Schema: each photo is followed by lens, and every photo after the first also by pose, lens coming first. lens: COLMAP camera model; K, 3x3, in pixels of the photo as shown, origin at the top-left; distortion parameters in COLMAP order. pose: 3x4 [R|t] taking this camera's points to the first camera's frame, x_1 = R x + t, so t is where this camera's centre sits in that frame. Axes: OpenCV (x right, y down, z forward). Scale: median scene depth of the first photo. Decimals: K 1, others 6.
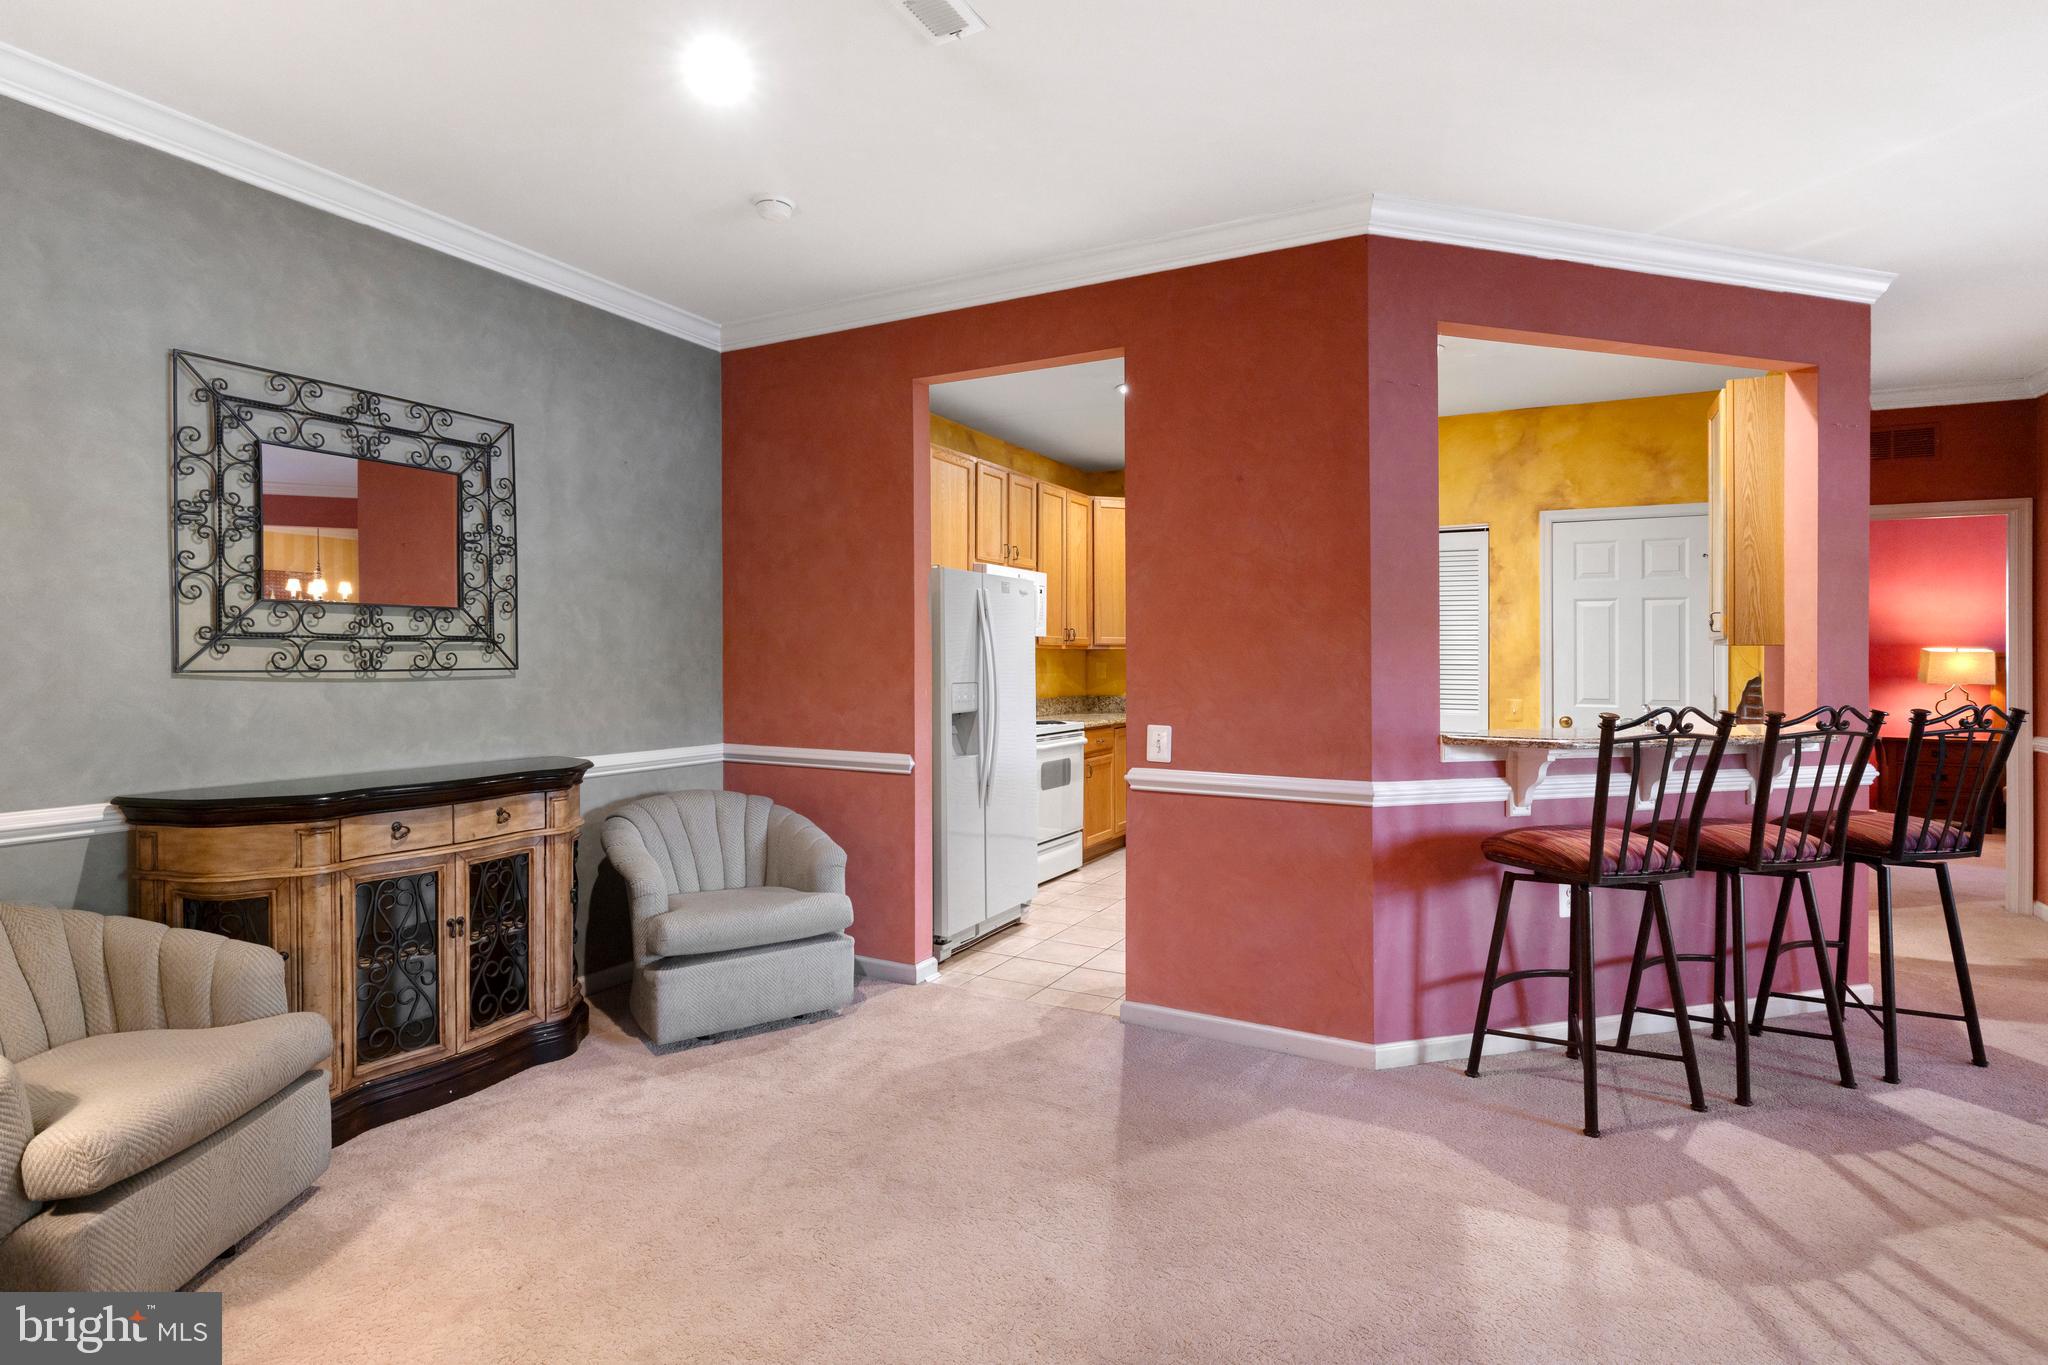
lens RADIAL K [[1064.8, 0, 1036.9], [0, 1064.8, 681.1], [0, 0, 1]] dist [0.003058, 0.000336]
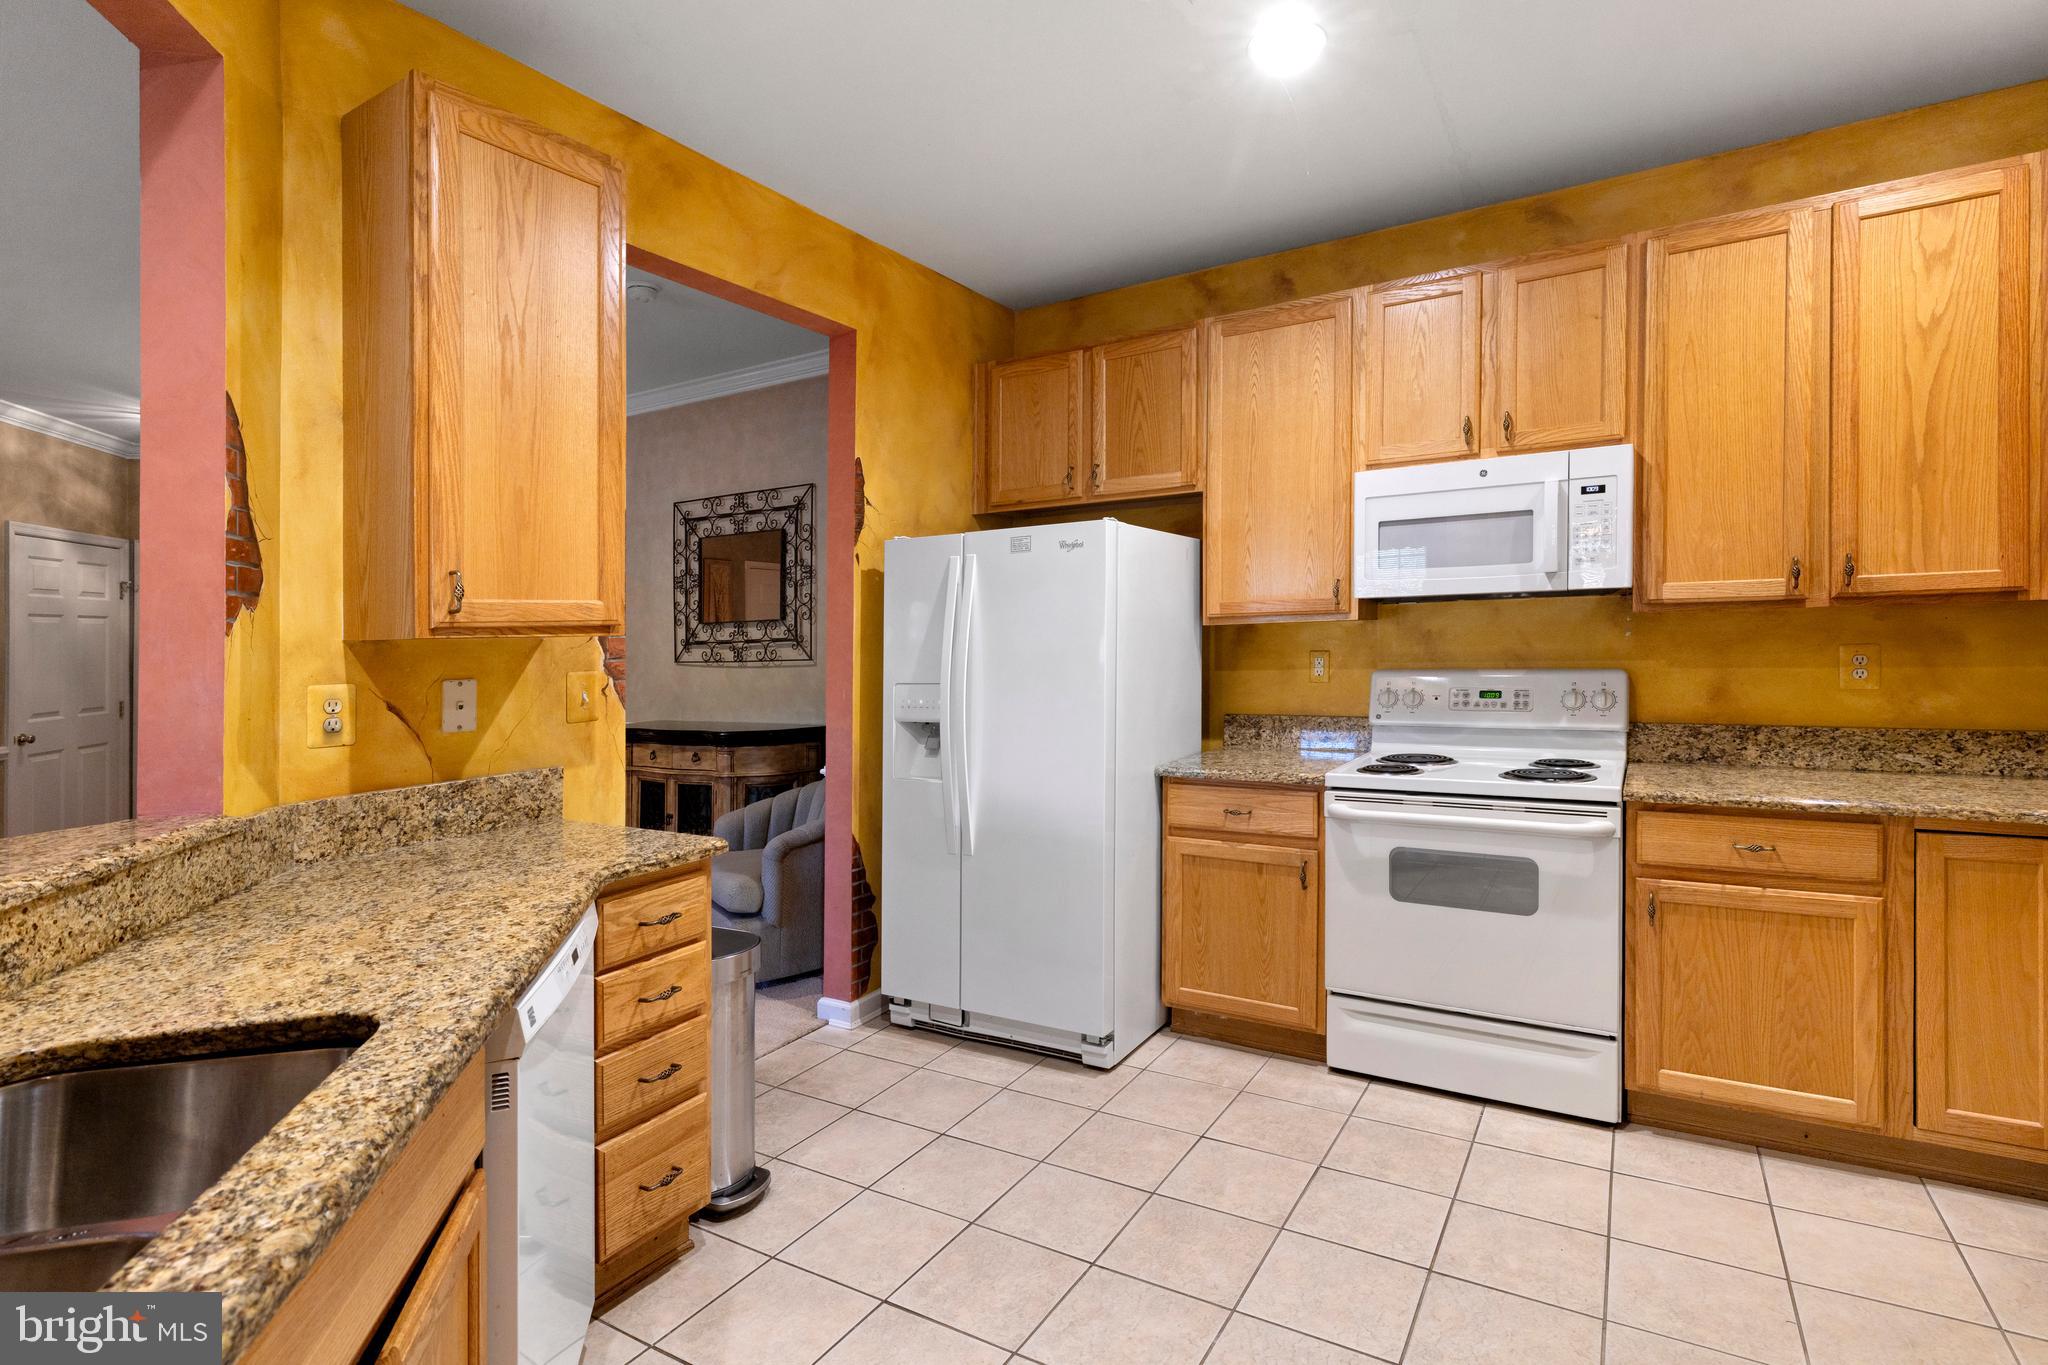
lens RADIAL K [[998.8, 0, 1003.7], [0, 998.8, 636.0], [0, 0, 1]] dist [-0.000474, -0.000373]
pose [[-0.076097, -0.013468, -0.997009, 0.652957], [0.000112, 0.999909, -0.013516, -0.020589], [0.997100, -0.001140, -0.076089, 1.121904]]
